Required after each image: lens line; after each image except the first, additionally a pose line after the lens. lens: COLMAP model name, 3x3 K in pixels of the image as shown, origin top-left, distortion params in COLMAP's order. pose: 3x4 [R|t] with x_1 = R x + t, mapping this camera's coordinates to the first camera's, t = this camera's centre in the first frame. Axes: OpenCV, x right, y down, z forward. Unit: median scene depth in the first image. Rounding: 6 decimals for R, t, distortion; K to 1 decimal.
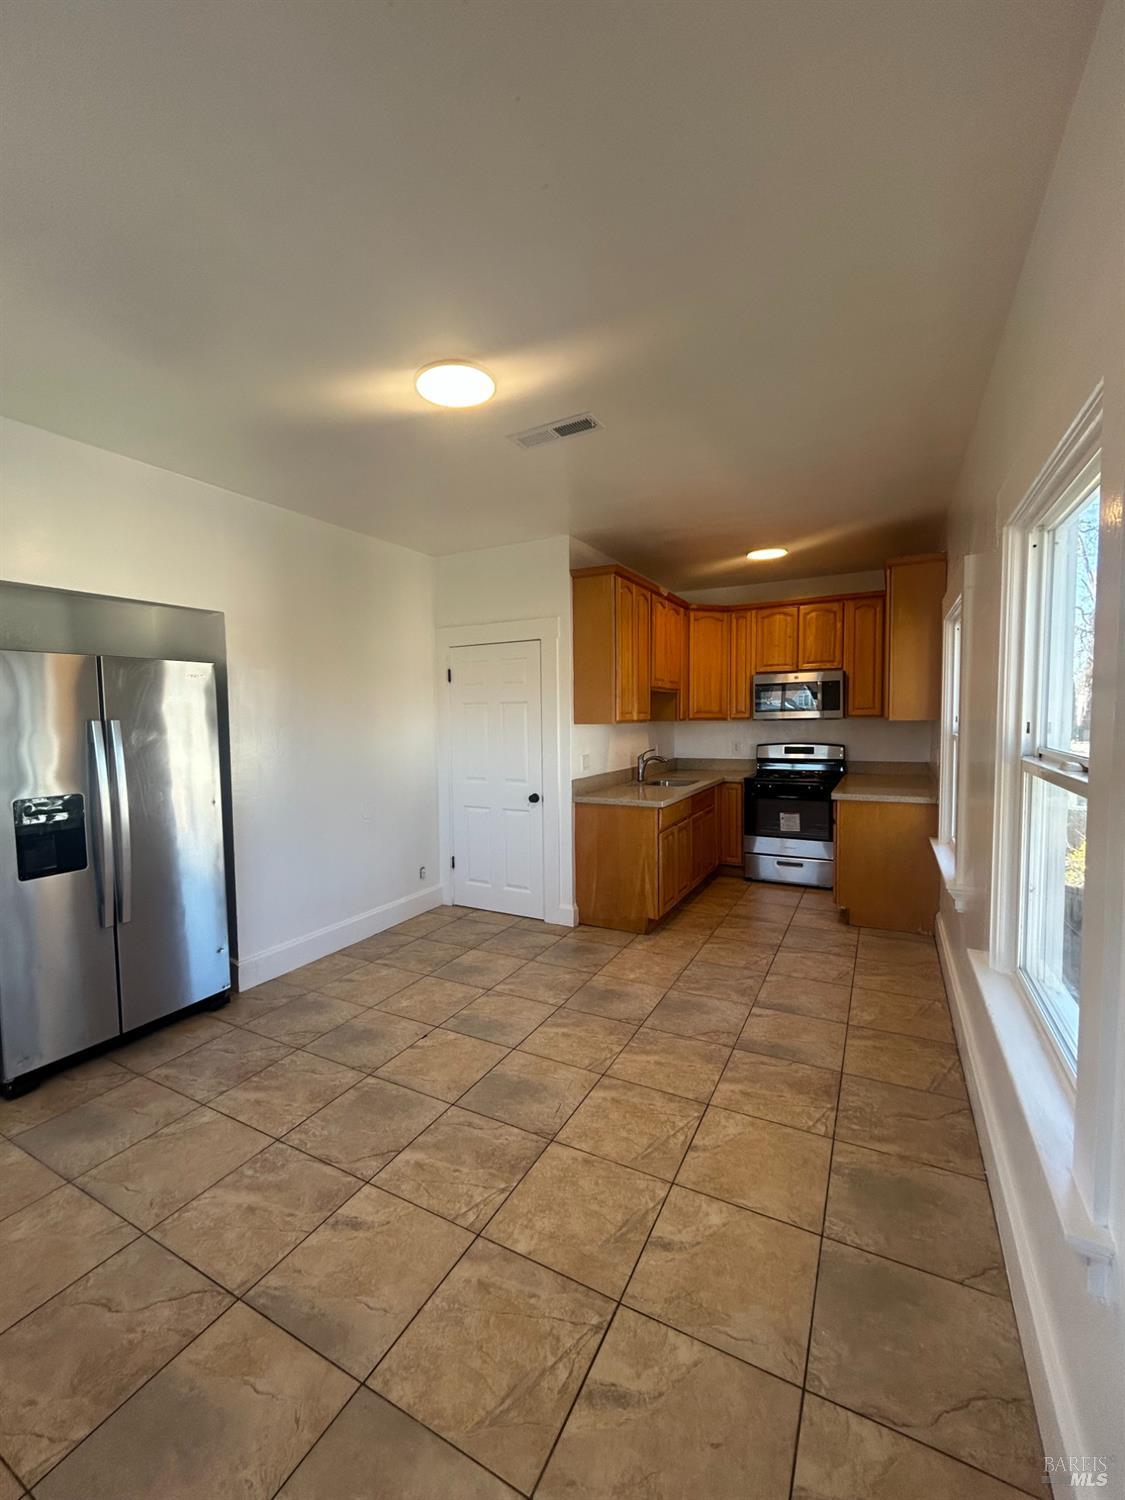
lens RADIAL K [[610.3, 0, 560.7], [0, 610.3, 749.8], [0, 0, 1]] dist [0.011132, 0.001046]
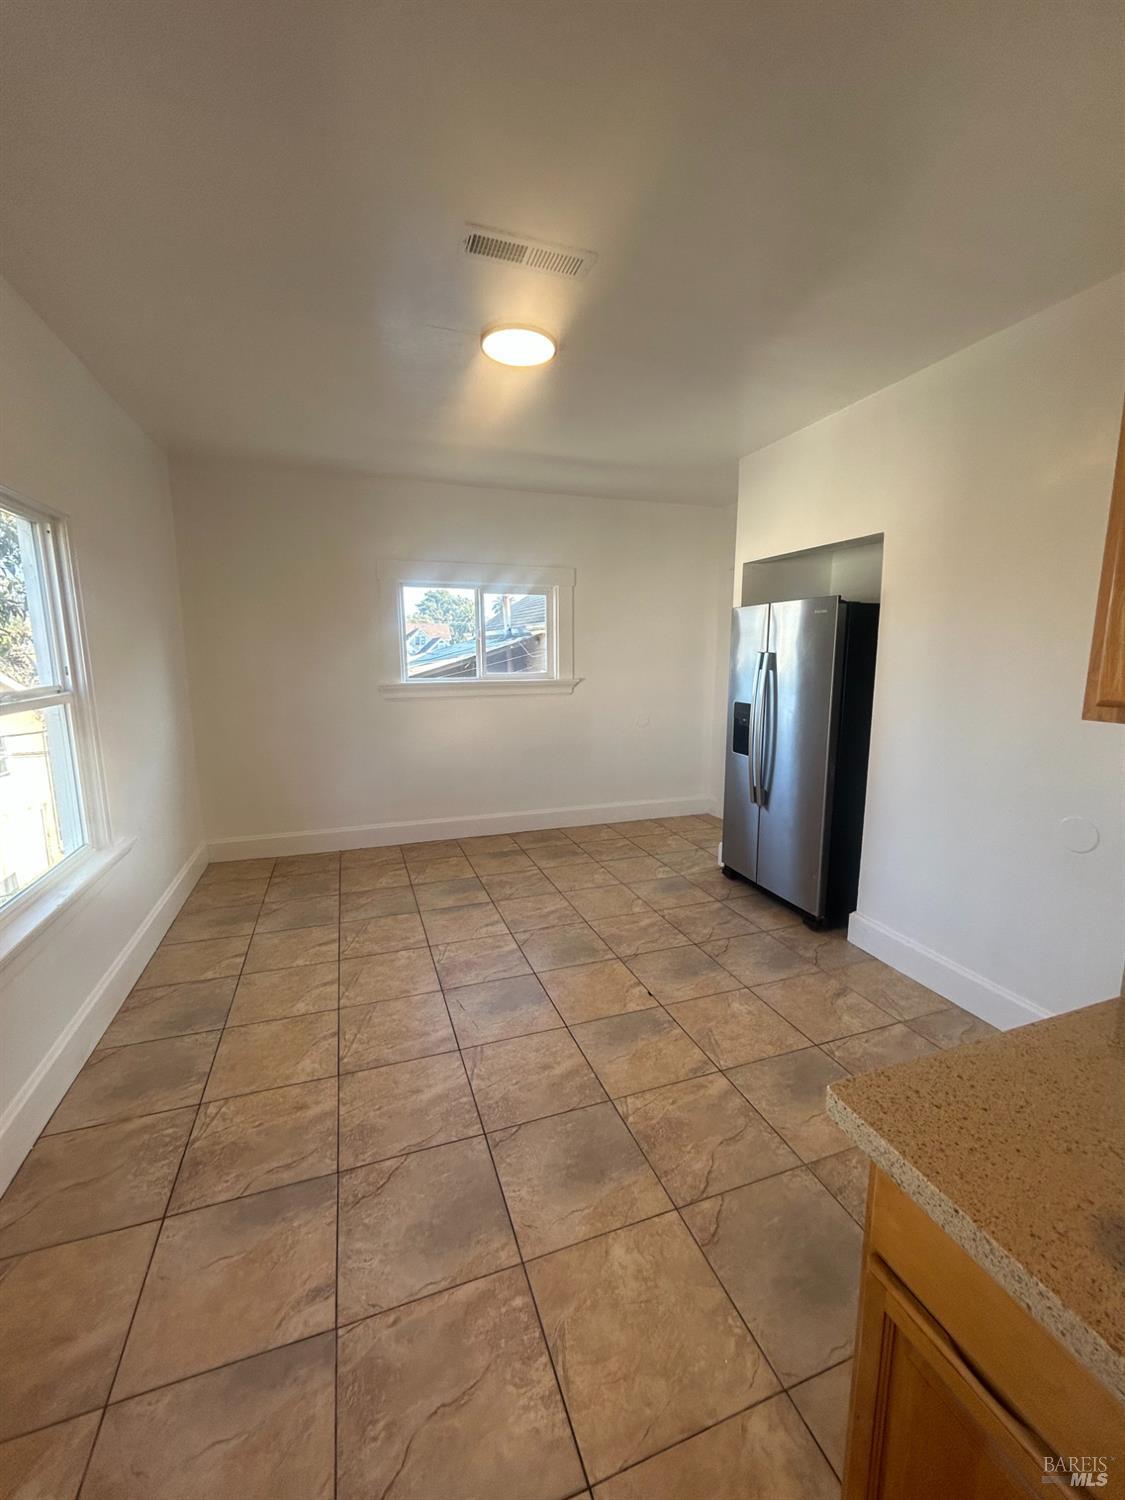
lens RADIAL K [[610.3, 0, 564.1], [0, 610.3, 750.7], [0, 0, 1]] dist [0.011132, 0.001046]
pose [[-0.670313, 0.136615, -0.729395, 0.456519], [-0.031099, 0.976873, 0.211547, -0.089700], [0.741427, 0.164486, -0.650562, 1.299914]]
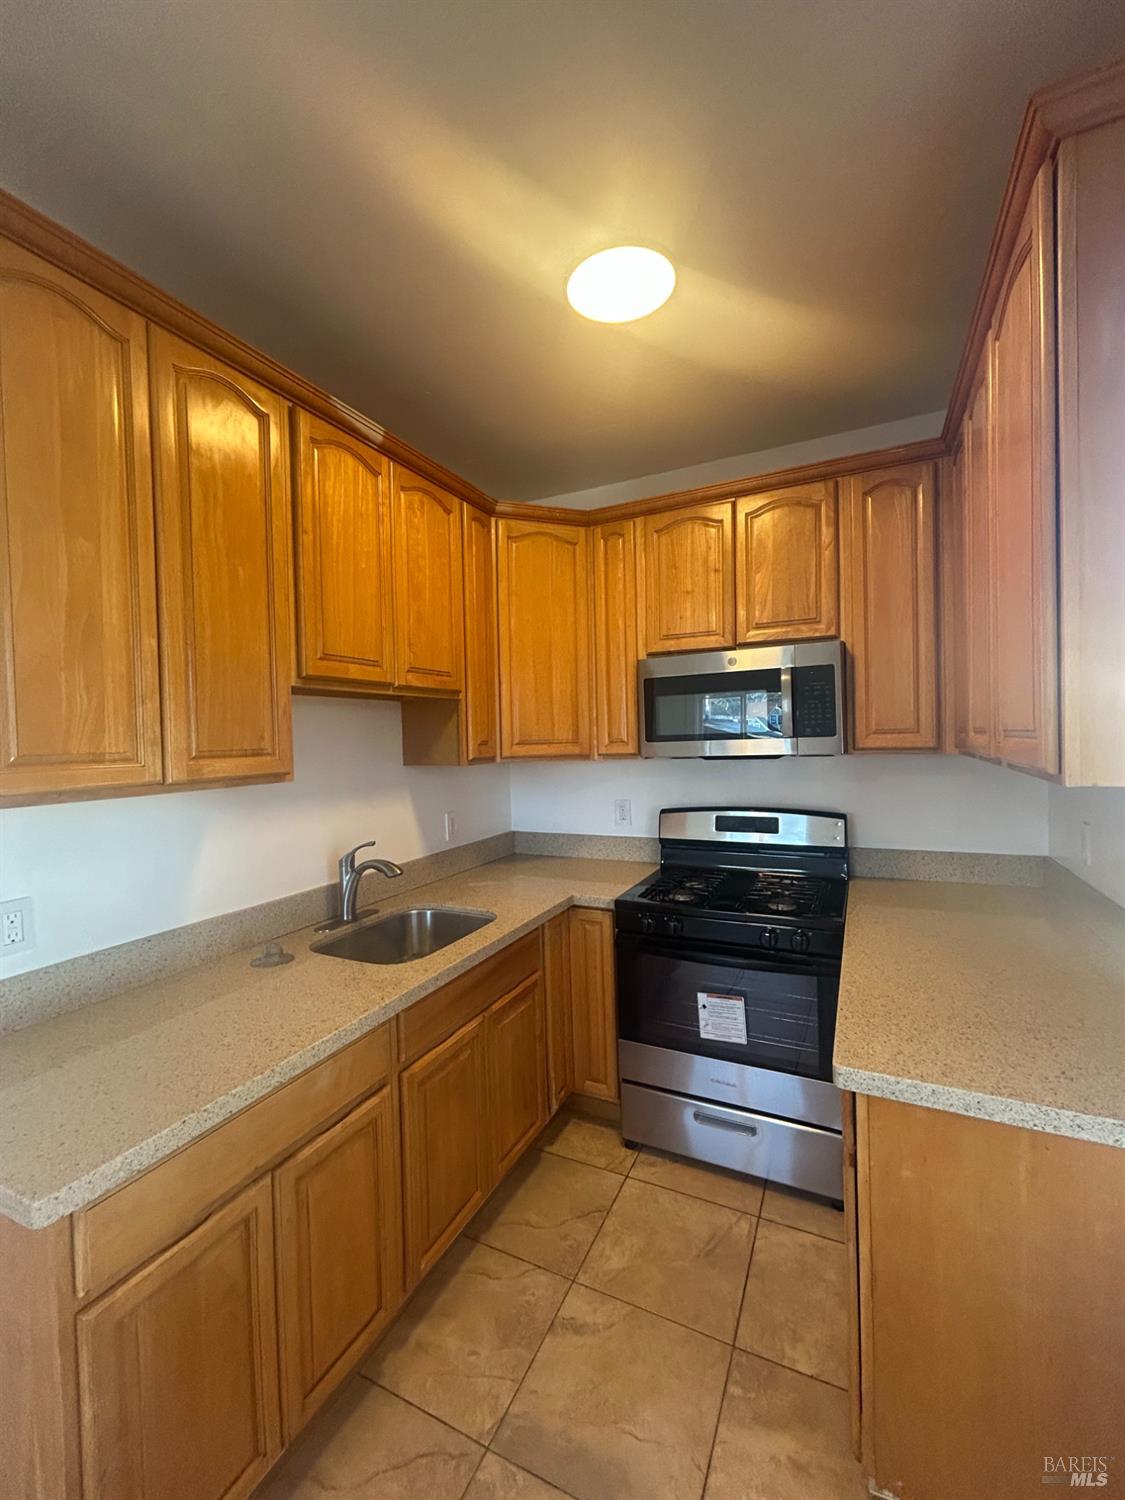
lens RADIAL K [[610.3, 0, 561.9], [0, 610.3, 749.6], [0, 0, 1]] dist [0.011132, 0.001046]
pose [[0.999318, -0.012432, 0.034777, 0.315132], [0.013739, 0.999199, -0.037584, -0.052244], [-0.034282, 0.038036, 0.998688, 0.727666]]
